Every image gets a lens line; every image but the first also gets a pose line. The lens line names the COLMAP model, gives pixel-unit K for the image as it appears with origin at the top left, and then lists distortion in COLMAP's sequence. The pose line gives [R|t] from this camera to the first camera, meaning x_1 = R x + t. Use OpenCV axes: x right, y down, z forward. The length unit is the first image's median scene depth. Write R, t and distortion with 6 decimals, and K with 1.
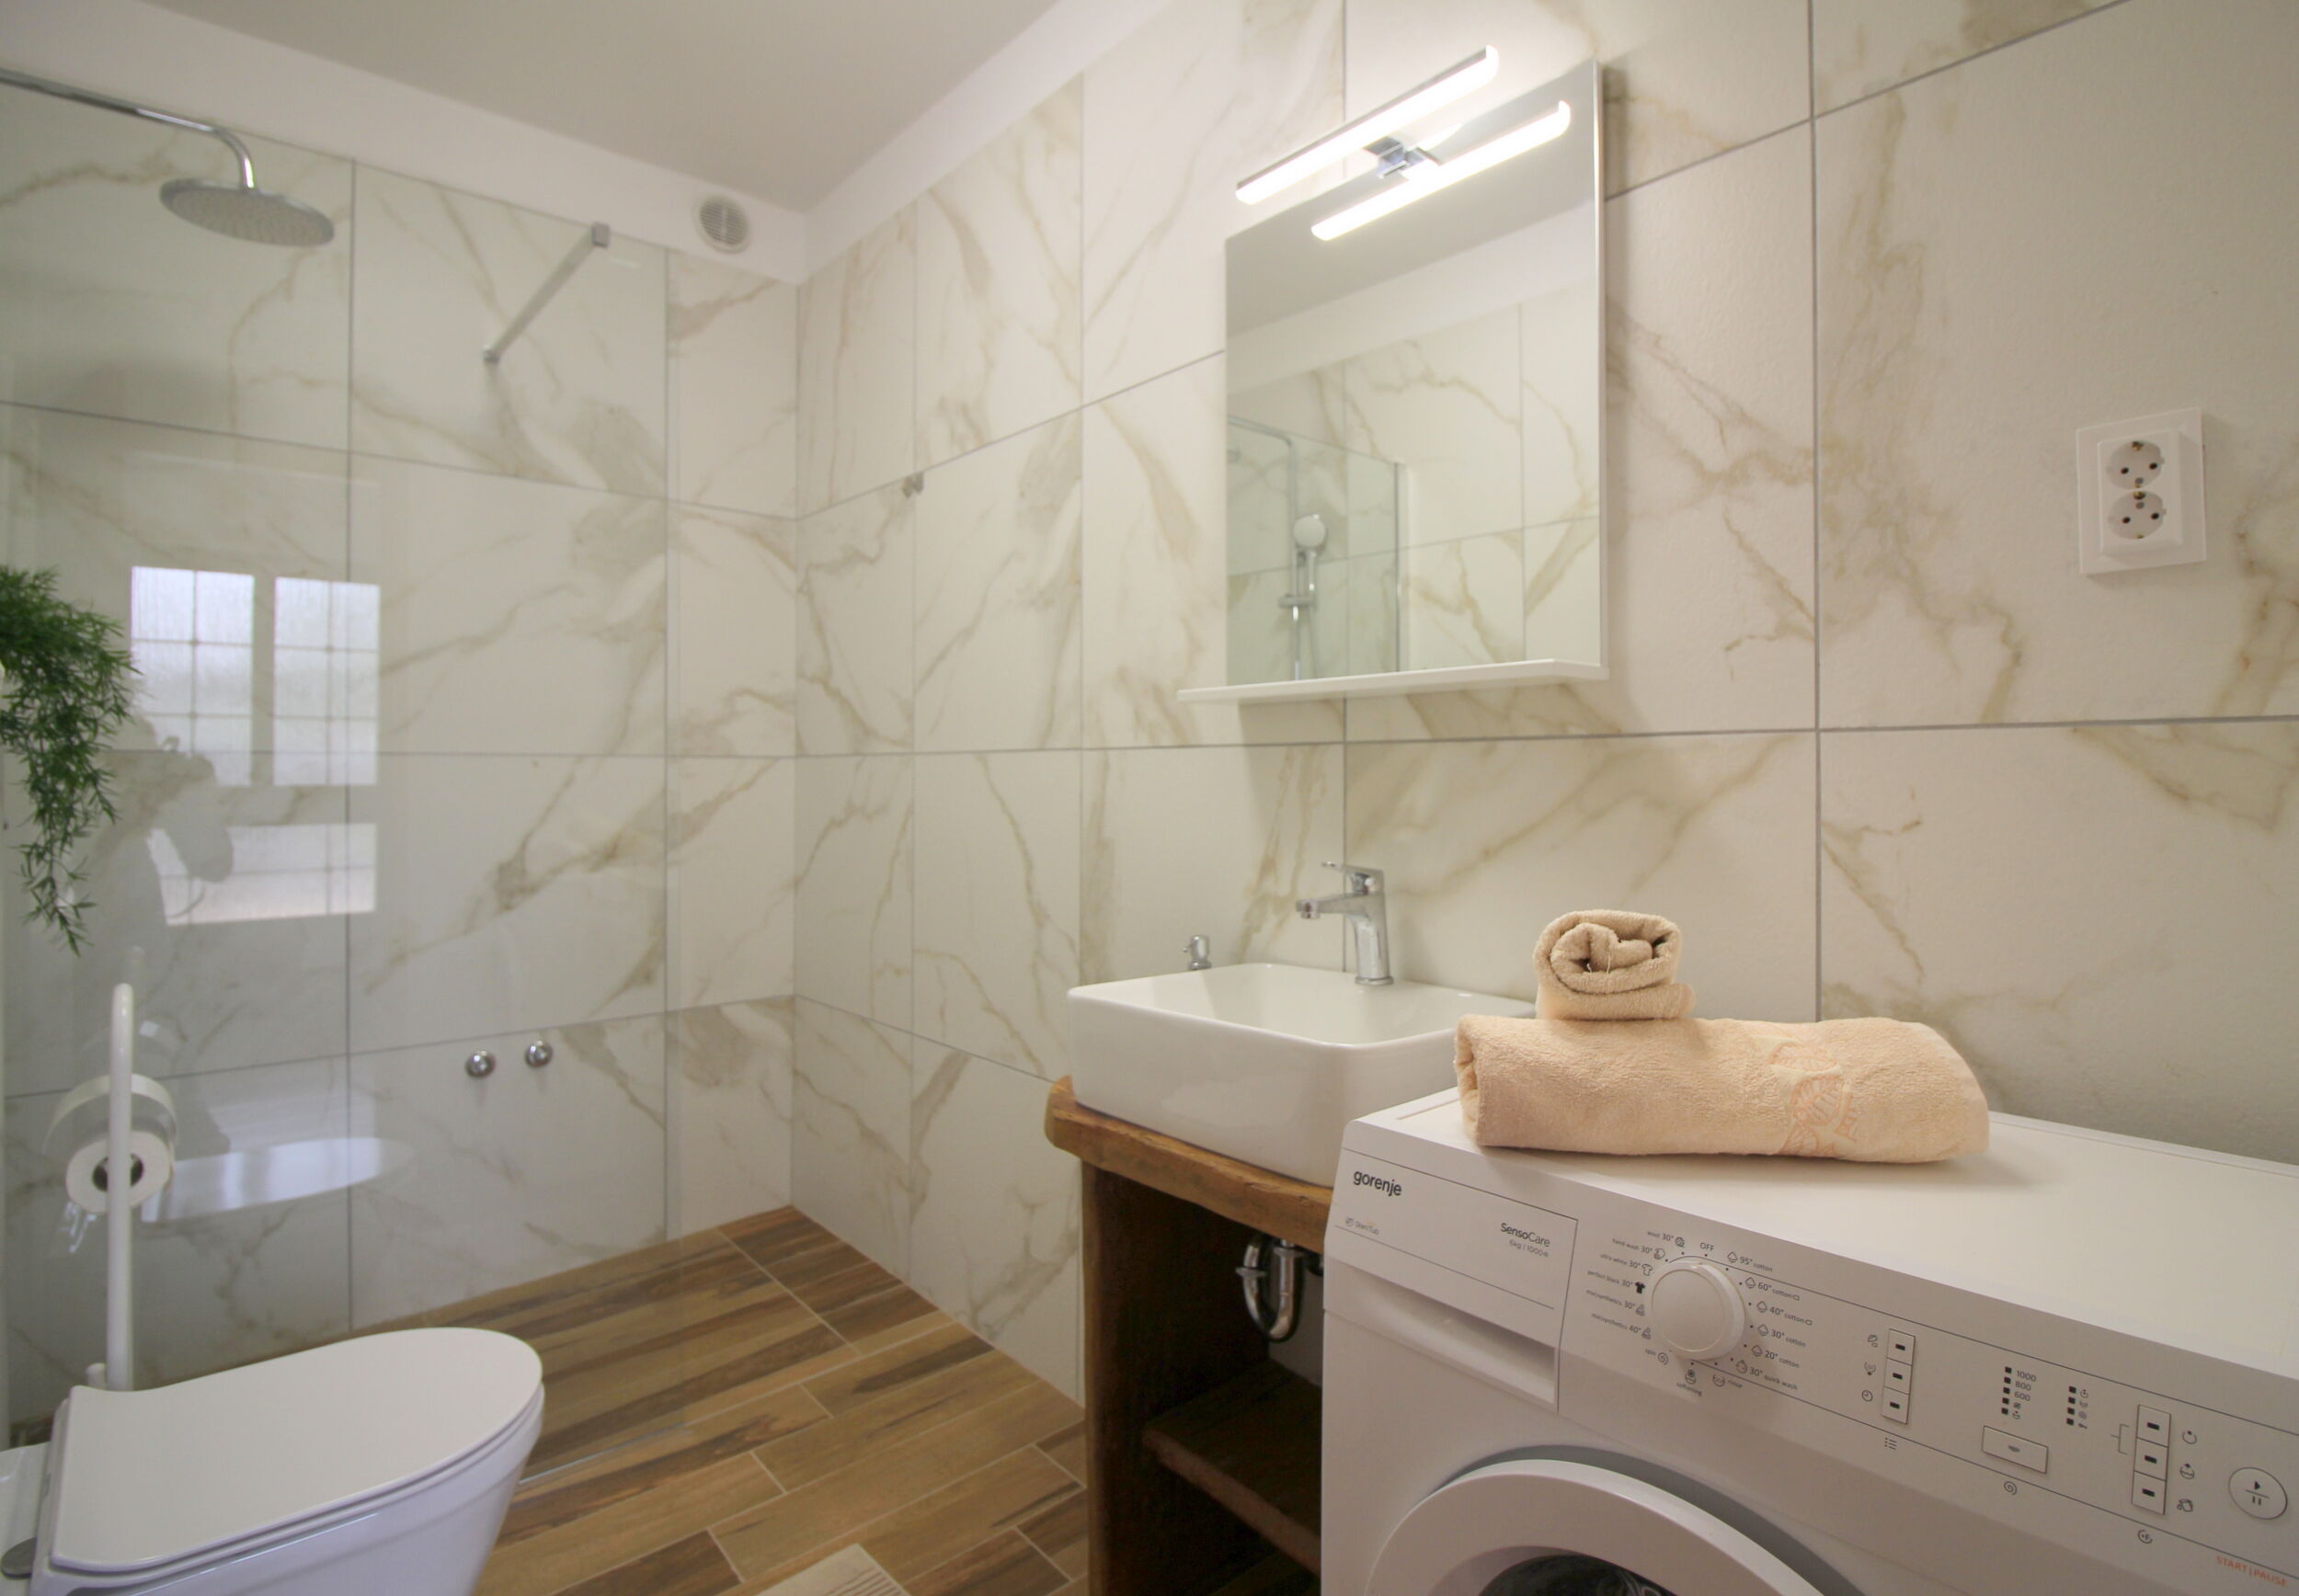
lens RADIAL K [[1130.2, 0, 1217.7], [0, 1130.2, 766.8], [0, 0, 1]] dist [-0.003340, -0.012099]
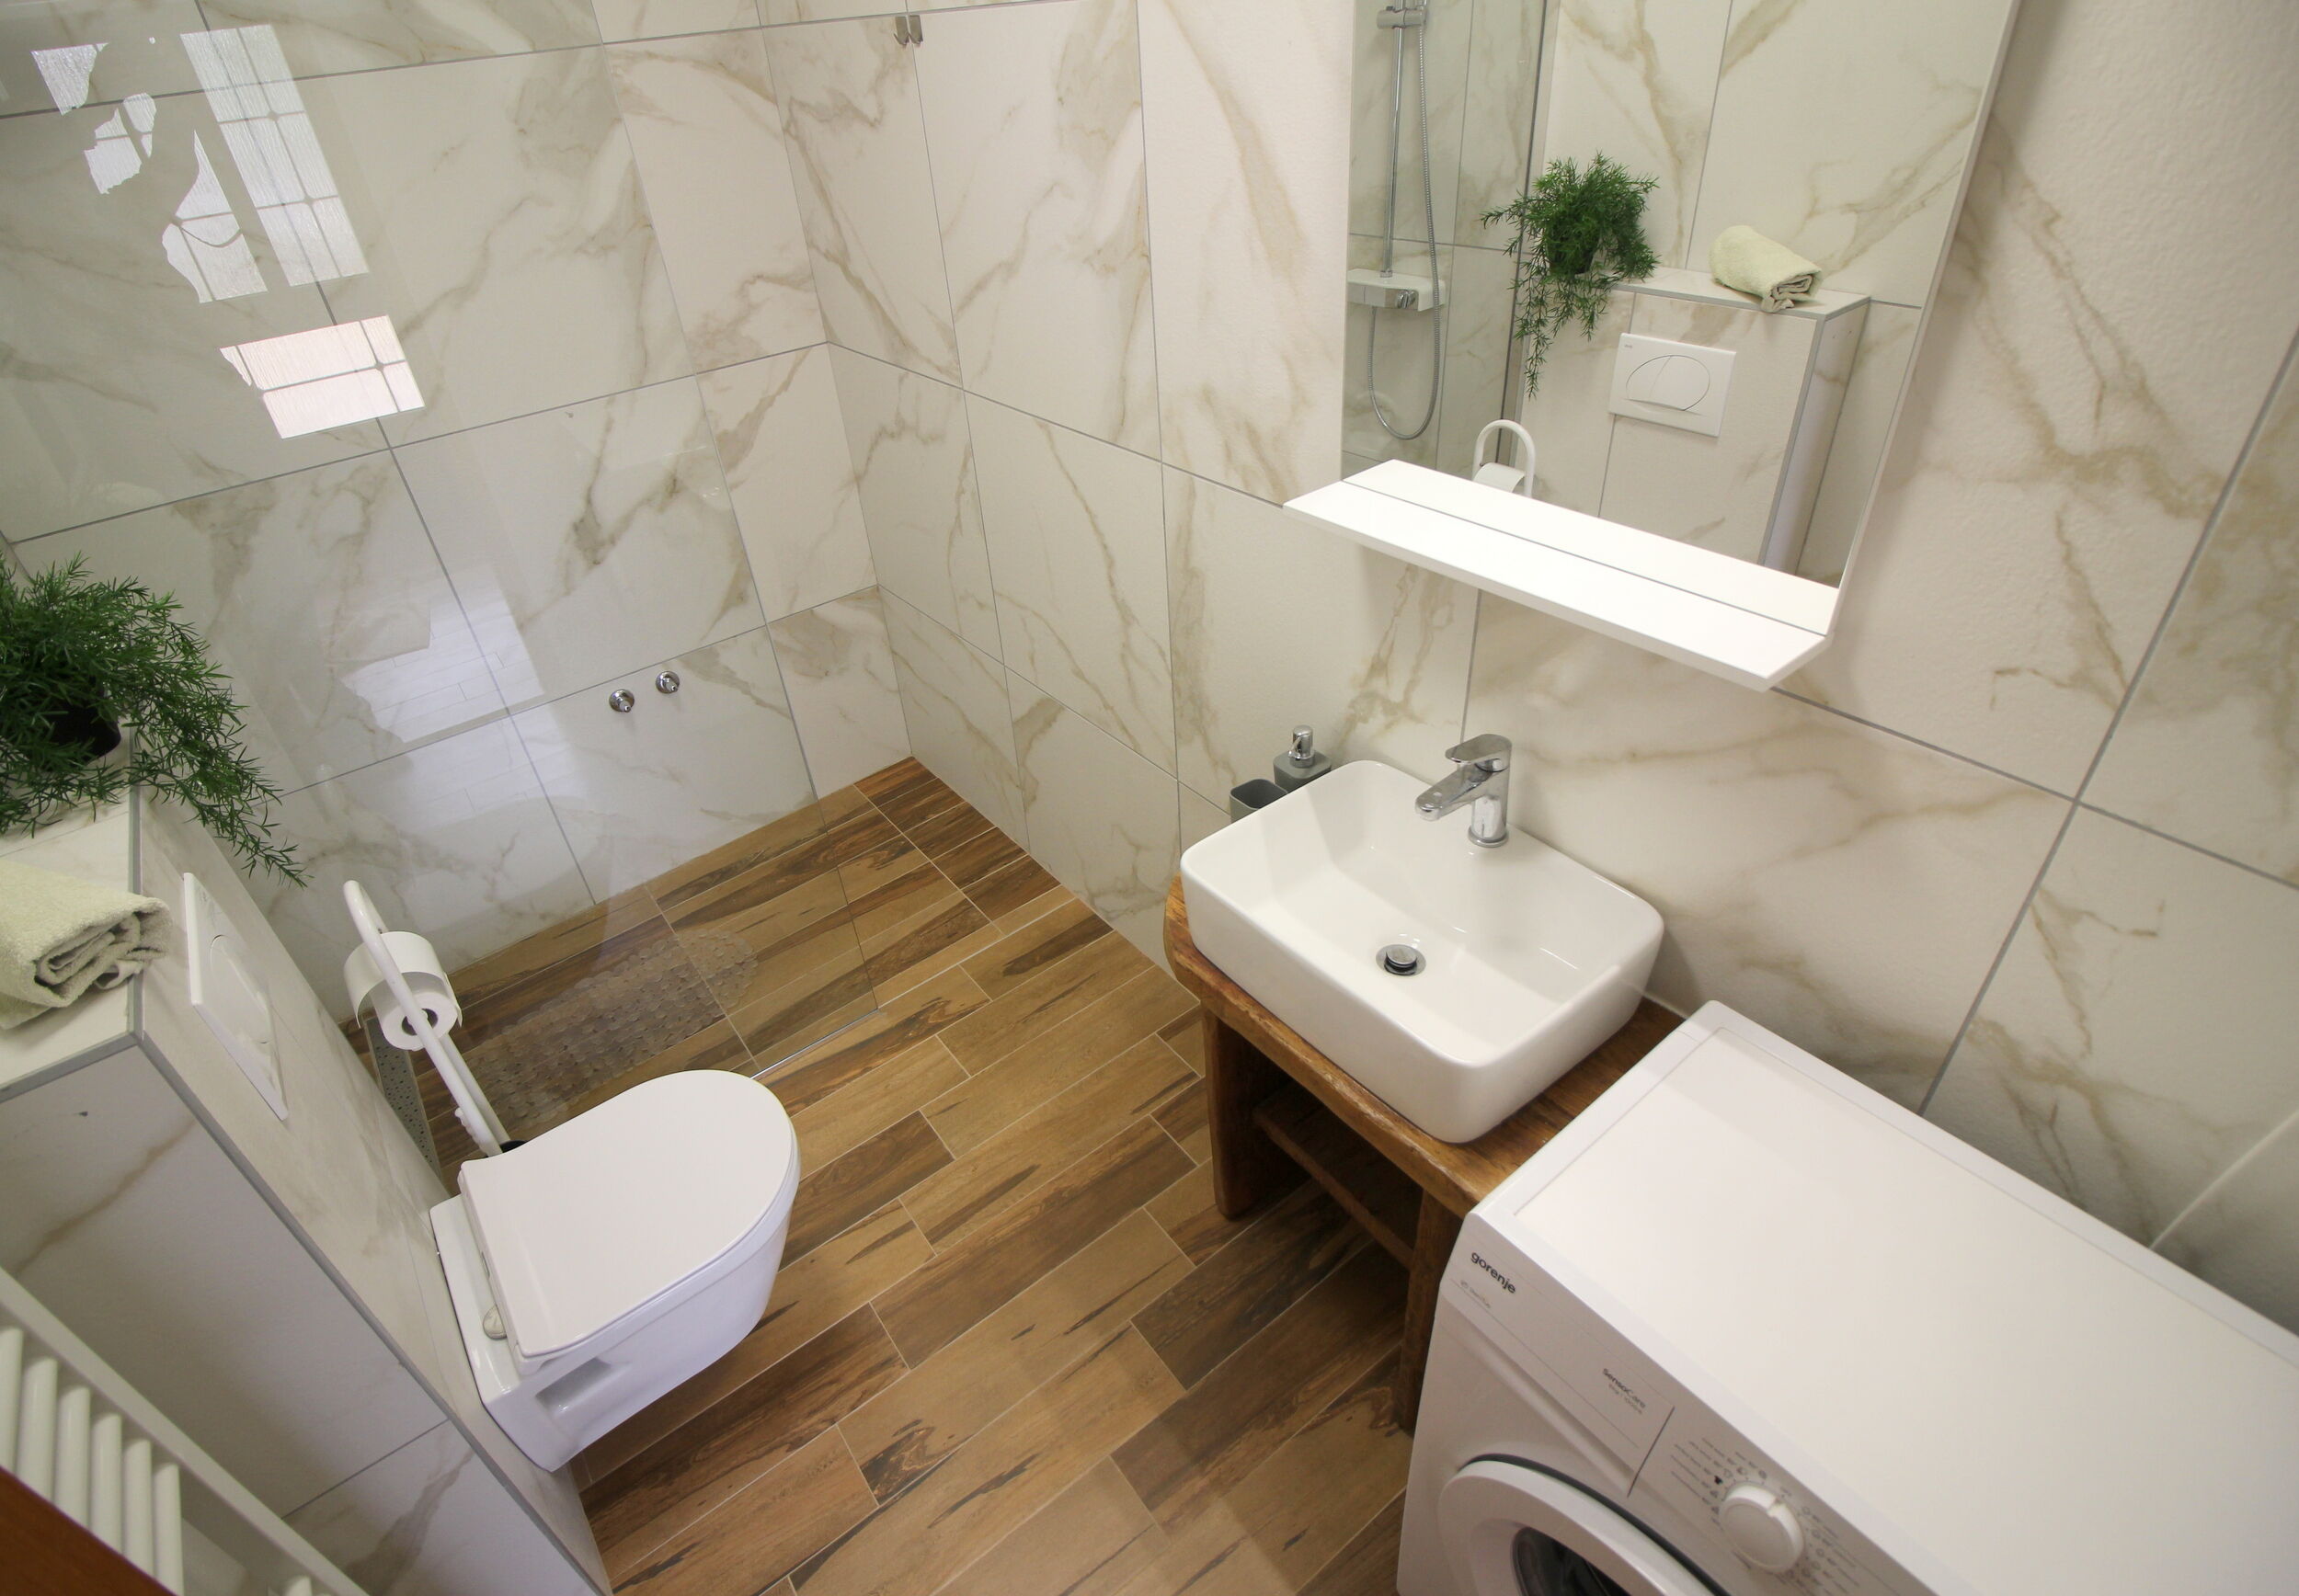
lens RADIAL K [[1130.2, 0, 1121.9], [0, 1130.2, 771.8], [0, 0, 1]] dist [-0.003340, -0.012099]
pose [[0.992036, -0.000757, -0.125951, -0.039222], [0.073379, 0.816230, 0.573048, -0.315199], [0.102372, -0.577726, 0.809786, 0.139406]]
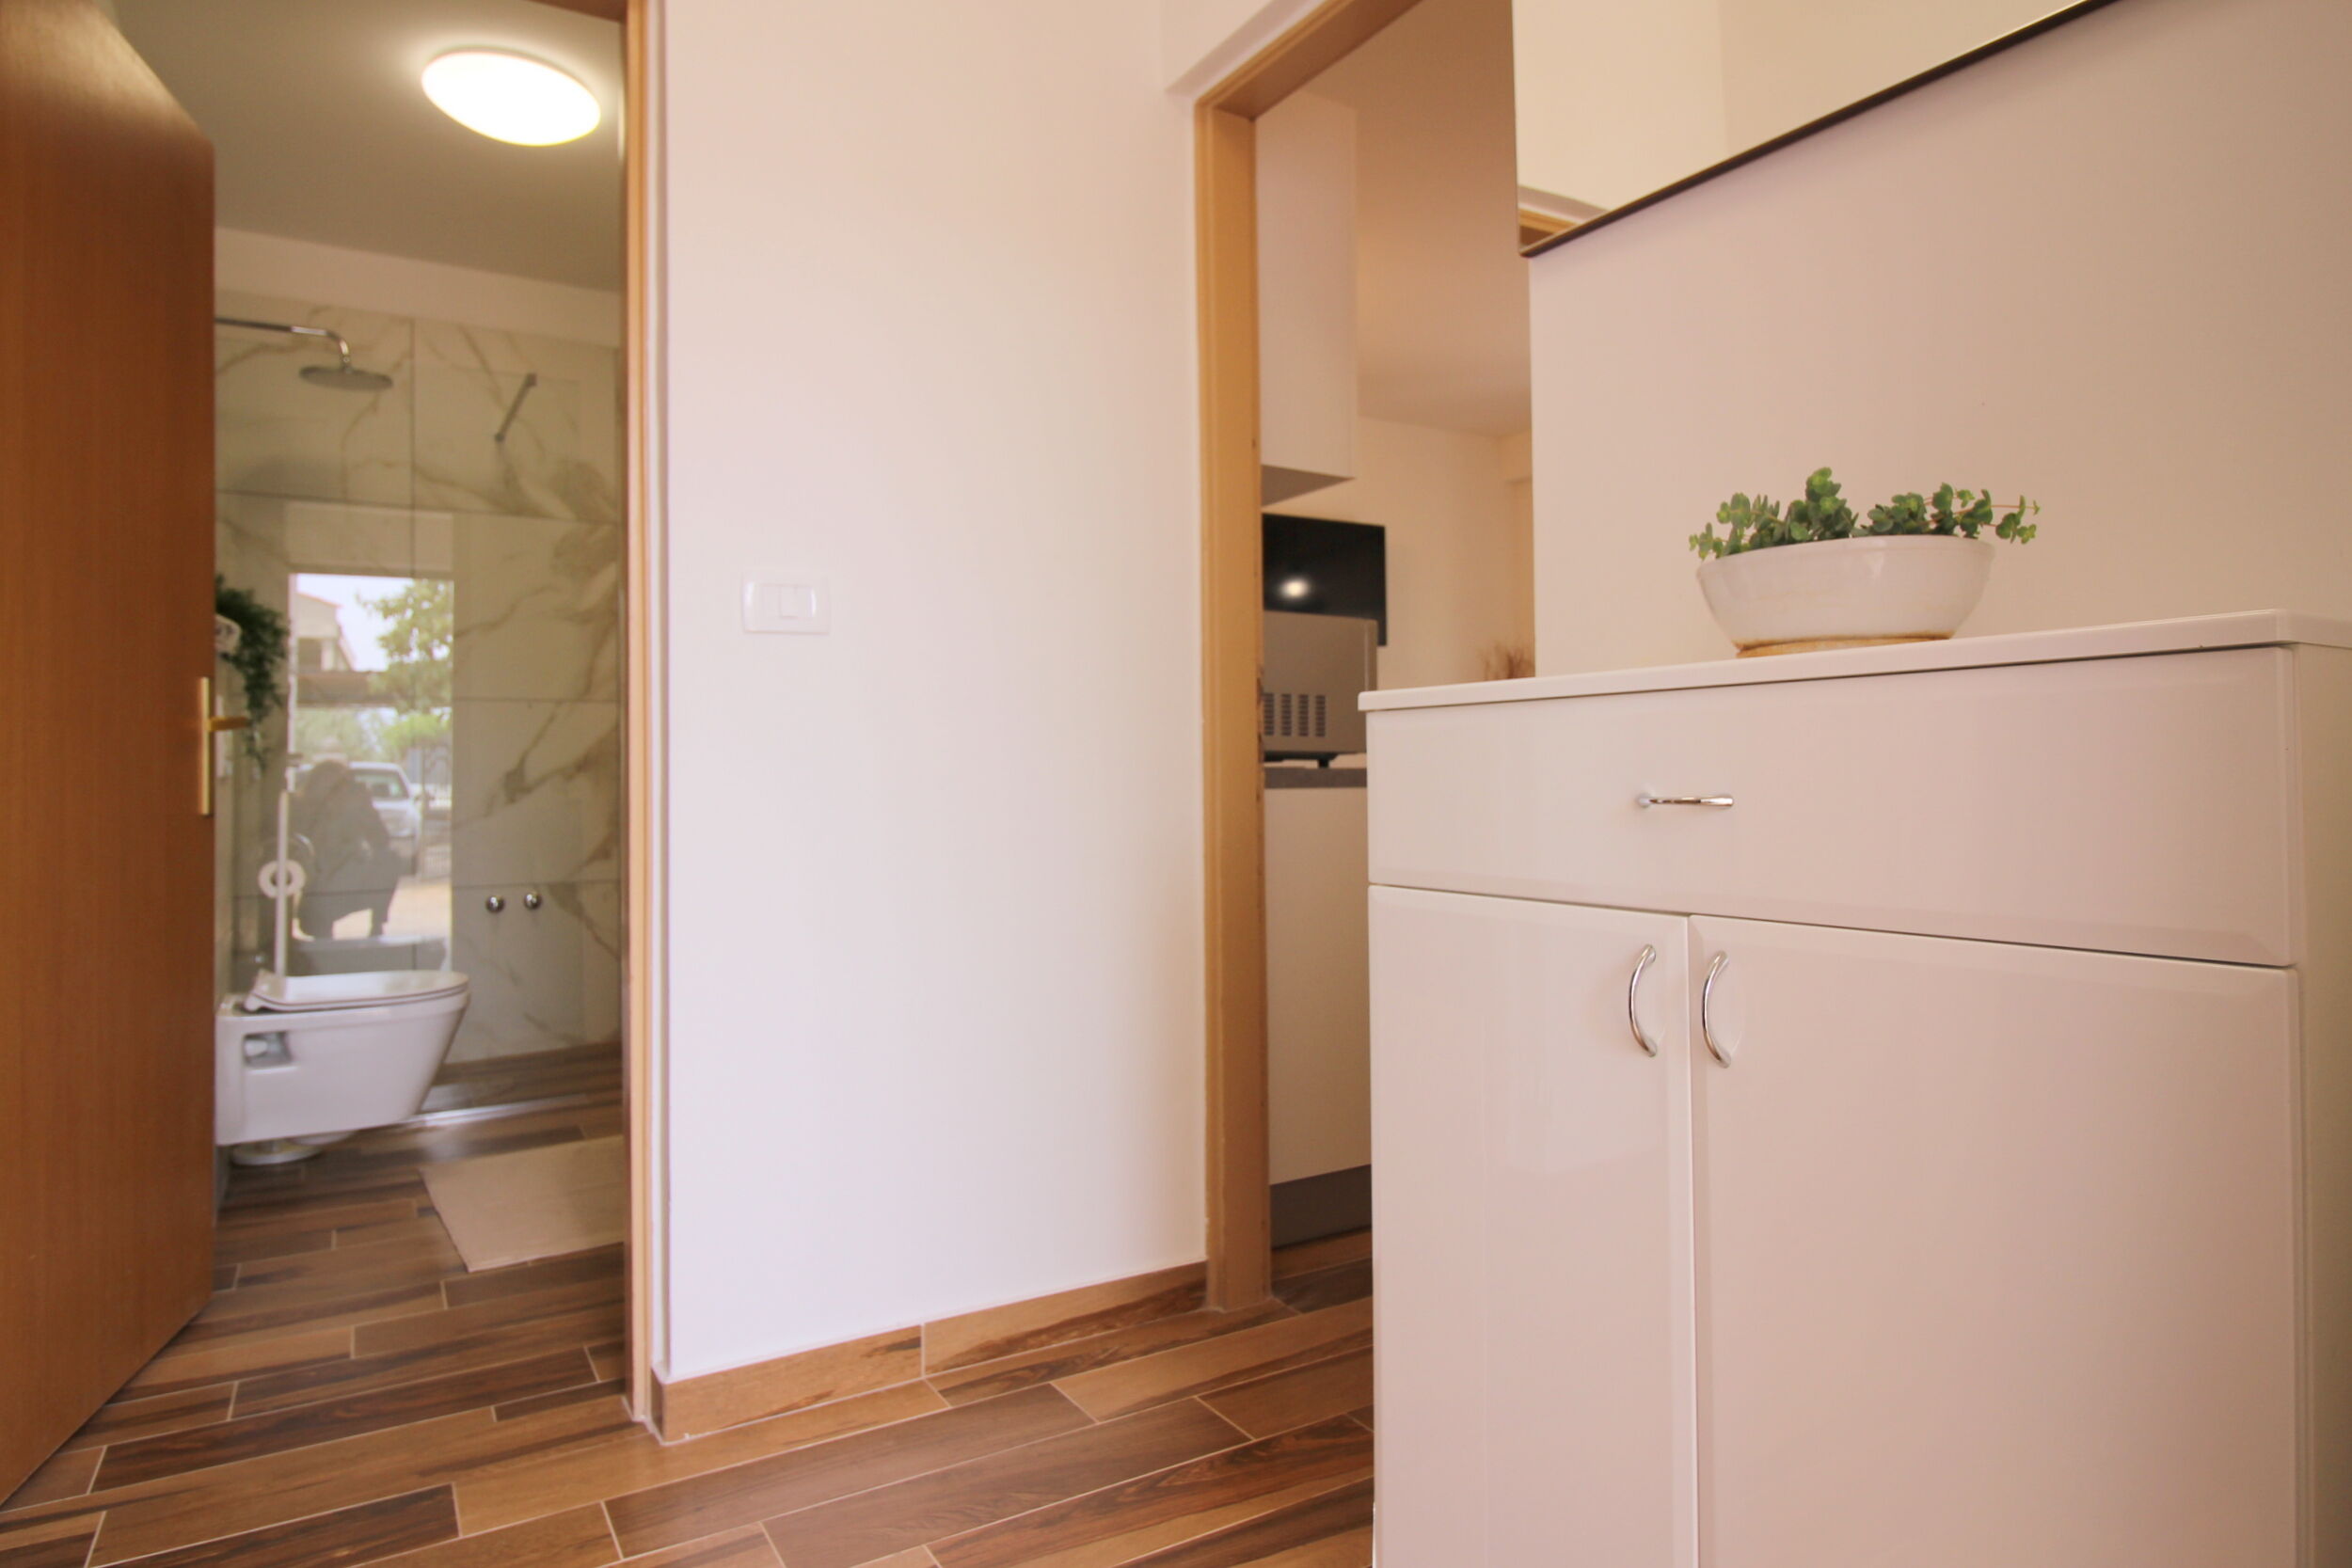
lens RADIAL K [[1340.3, 0, 1196.3], [0, 1340.3, 755.9], [0, 0, 1]] dist [-0.006817, -0.001357]
pose [[0.983550, -0.015428, -0.179975, 0.696470], [0.013310, 0.999827, -0.012969, 0.117893], [0.180144, 0.010360, 0.983586, -0.700763]]
